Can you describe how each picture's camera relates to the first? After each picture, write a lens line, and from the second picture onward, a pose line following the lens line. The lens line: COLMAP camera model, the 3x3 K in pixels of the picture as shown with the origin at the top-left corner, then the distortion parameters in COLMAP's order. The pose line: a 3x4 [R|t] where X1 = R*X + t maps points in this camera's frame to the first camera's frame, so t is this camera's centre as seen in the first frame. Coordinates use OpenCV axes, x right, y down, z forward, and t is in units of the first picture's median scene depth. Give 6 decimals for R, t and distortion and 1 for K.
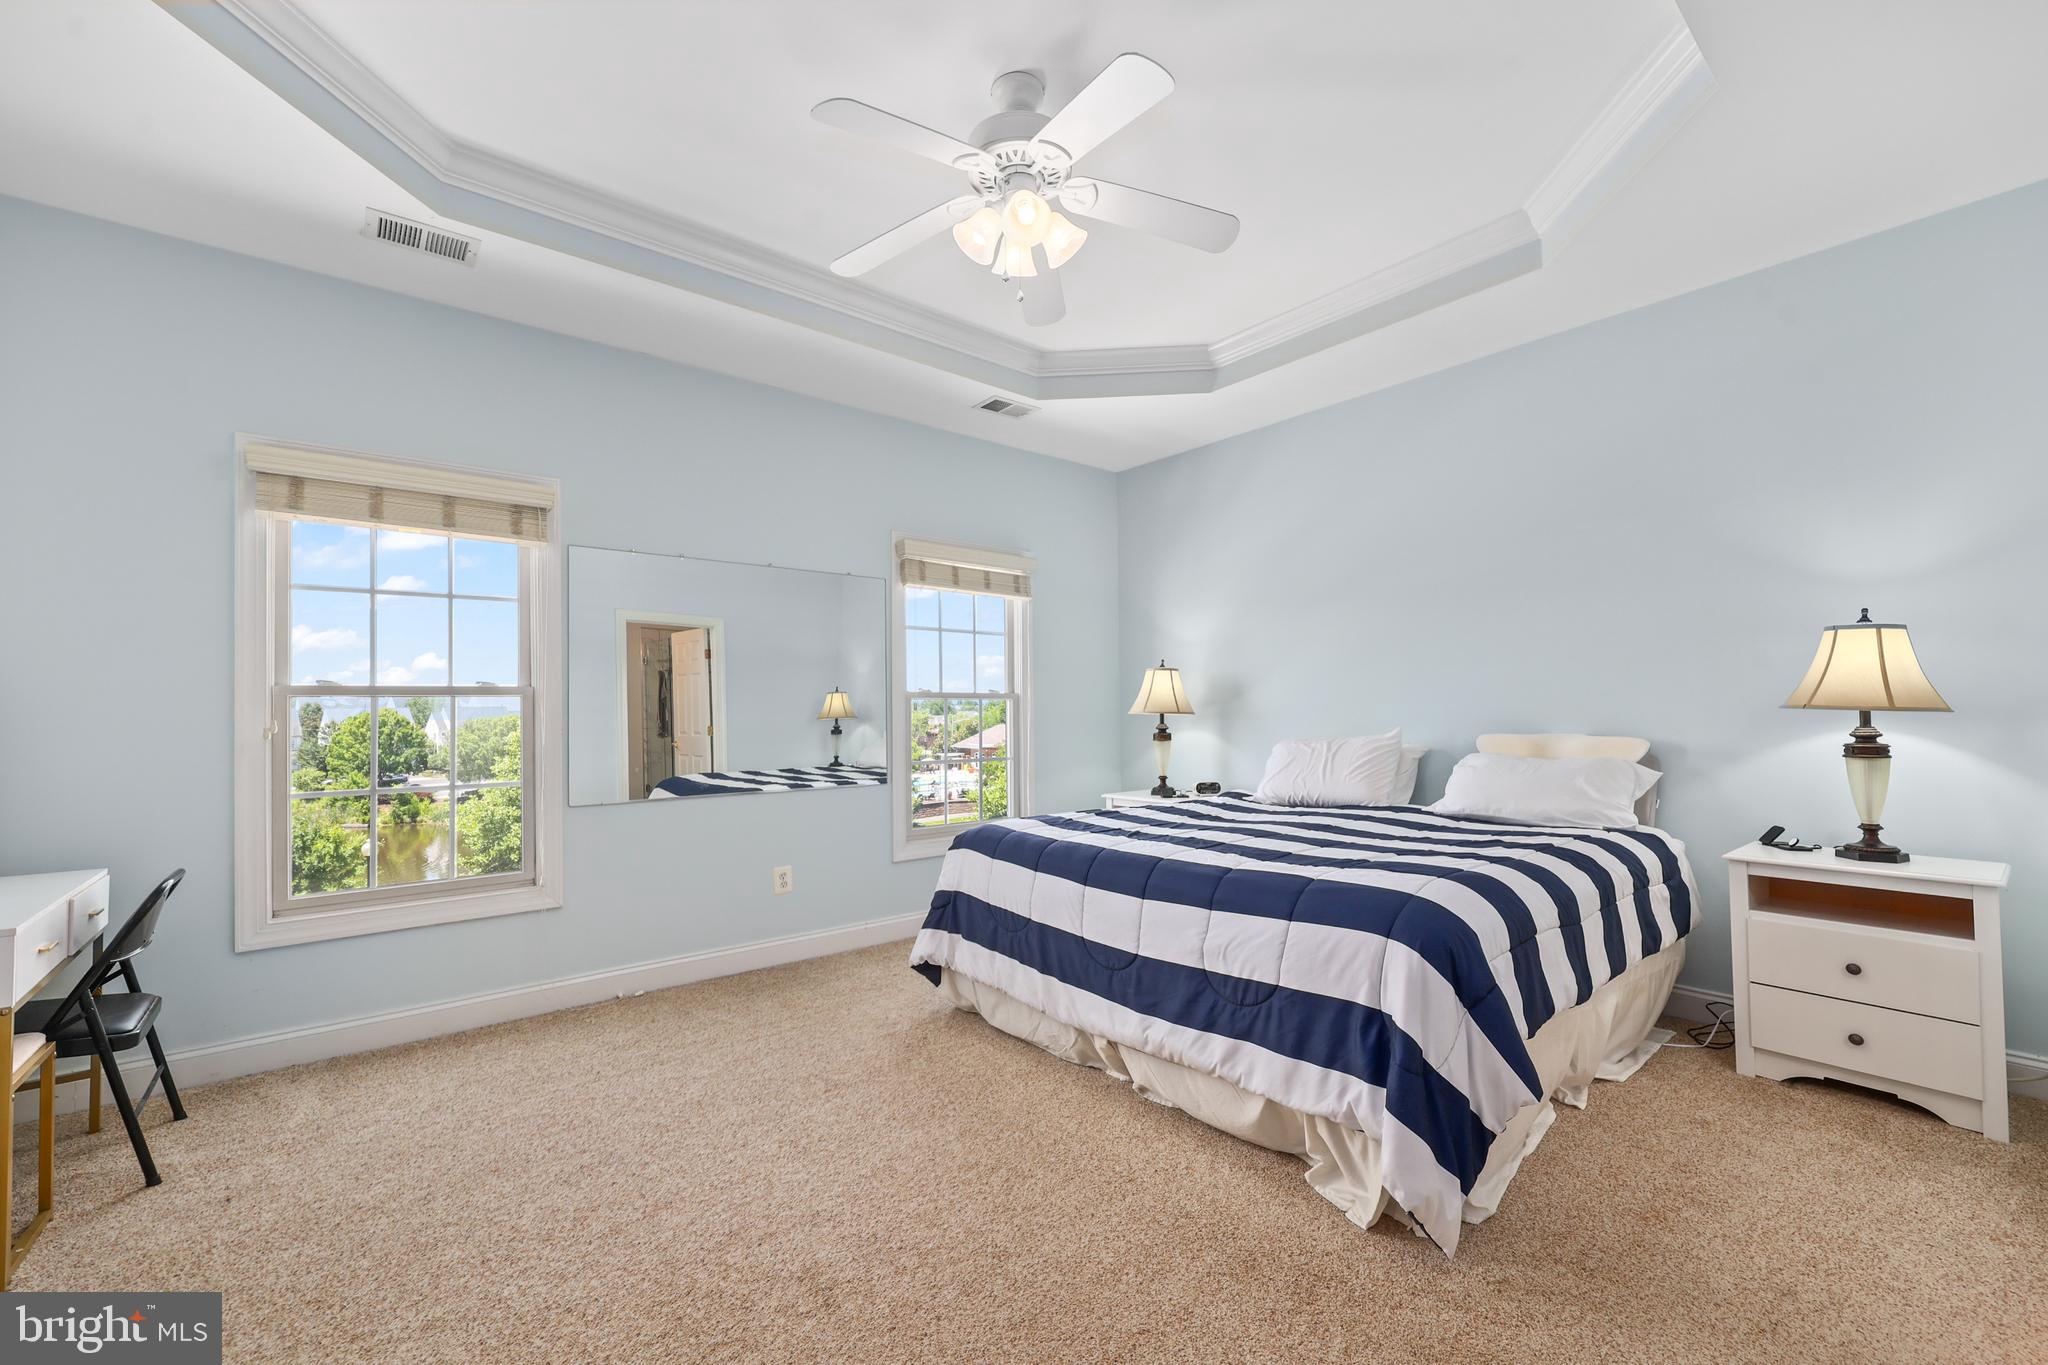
lens RADIAL K [[830.7, 0, 1024.0], [0, 830.7, 682.5], [0, 0, 1]] dist [0.000087, -0.000048]
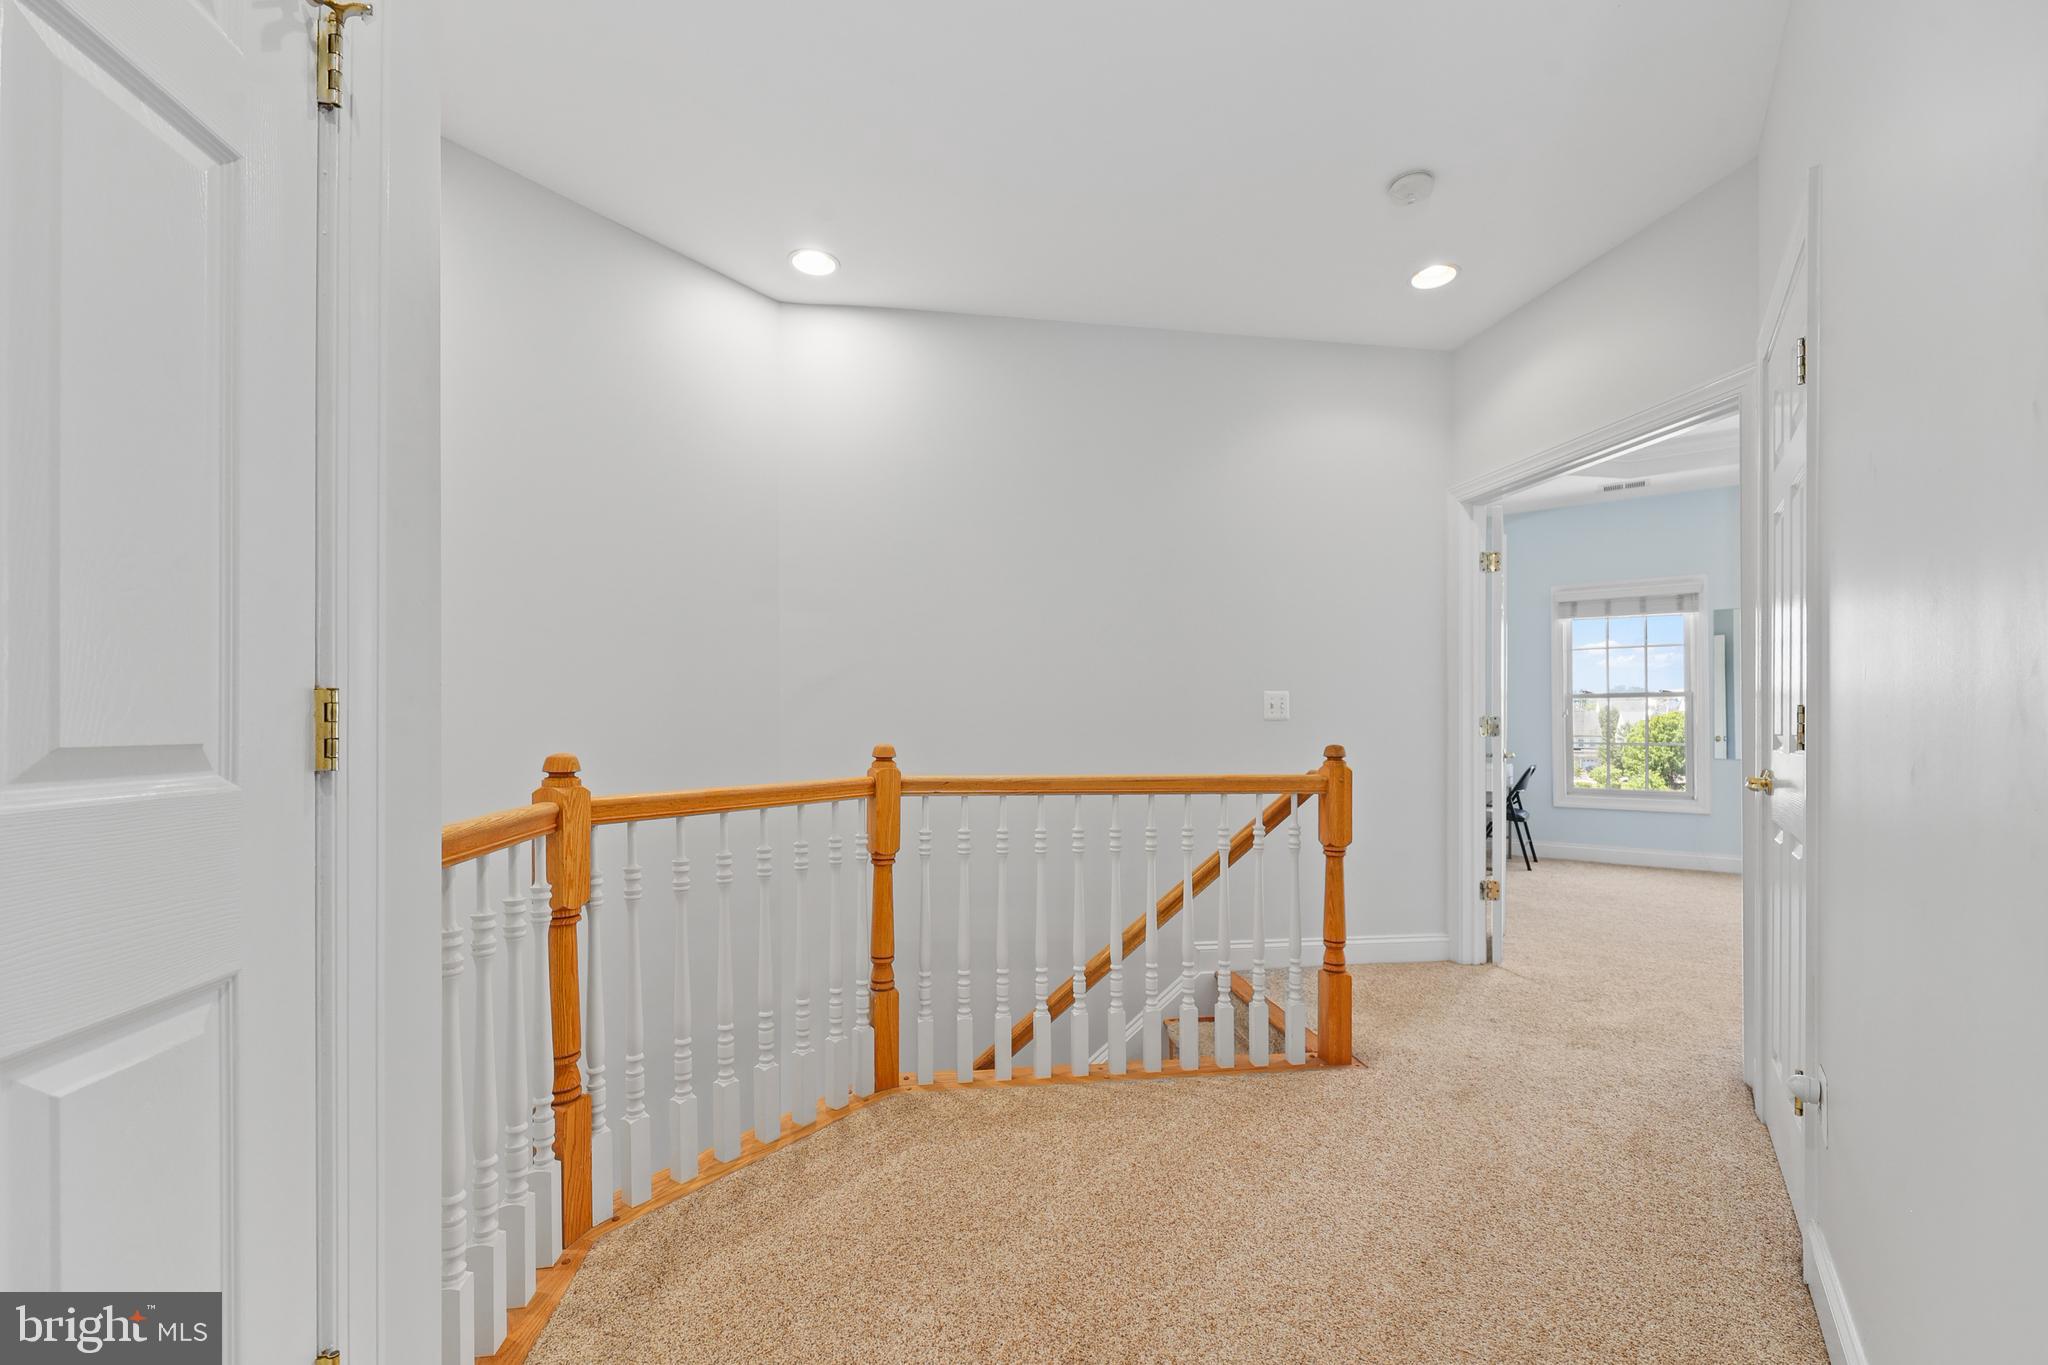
lens RADIAL K [[835.6, 0, 1024.4], [0, 835.6, 717.0], [0, 0, 1]] dist [0.000553, 0.000098]
pose [[0.247917, 0.014113, -0.968679, 0.646729], [0.021952, 0.999555, 0.020181, -0.006430], [0.968533, -0.026268, 0.247497, -0.686923]]
